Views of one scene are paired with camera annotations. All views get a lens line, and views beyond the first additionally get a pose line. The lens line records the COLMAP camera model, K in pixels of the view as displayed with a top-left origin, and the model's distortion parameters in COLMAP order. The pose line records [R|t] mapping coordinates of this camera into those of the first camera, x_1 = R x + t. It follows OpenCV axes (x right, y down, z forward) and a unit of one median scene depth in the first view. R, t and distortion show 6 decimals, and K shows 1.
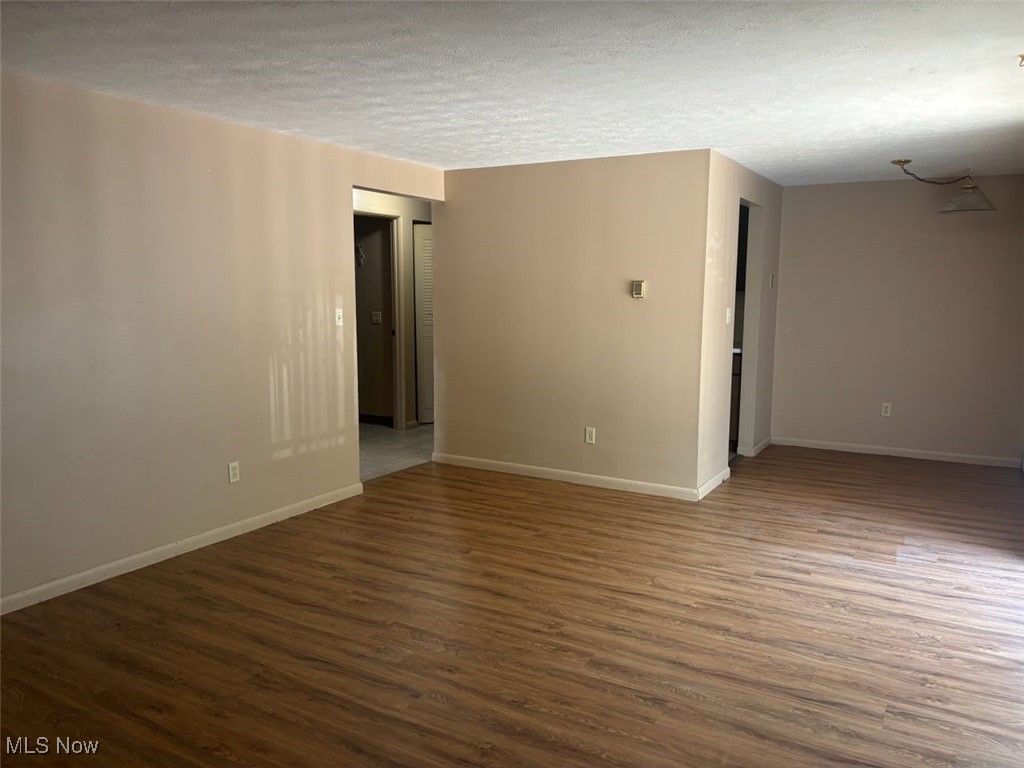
lens RADIAL K [[773.3, 0, 507.0], [0, 773.3, 381.9], [0, 0, 1]] dist [0.026773, -0.038873]
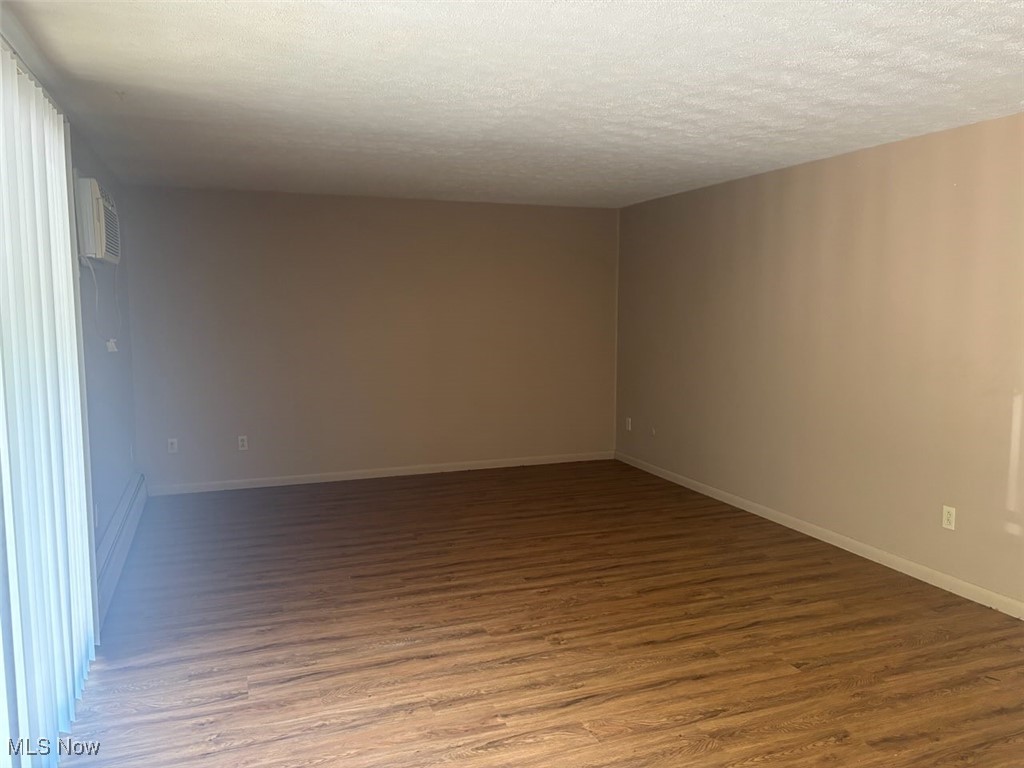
lens RADIAL K [[773.3, 0, 508.6], [0, 773.3, 386.0], [0, 0, 1]] dist [0.026773, -0.038873]
pose [[-0.630520, 0.078998, -0.772142, 0.940810], [-0.099013, 0.978493, 0.180962, -0.209933], [0.769832, 0.190552, -0.609138, 1.646119]]
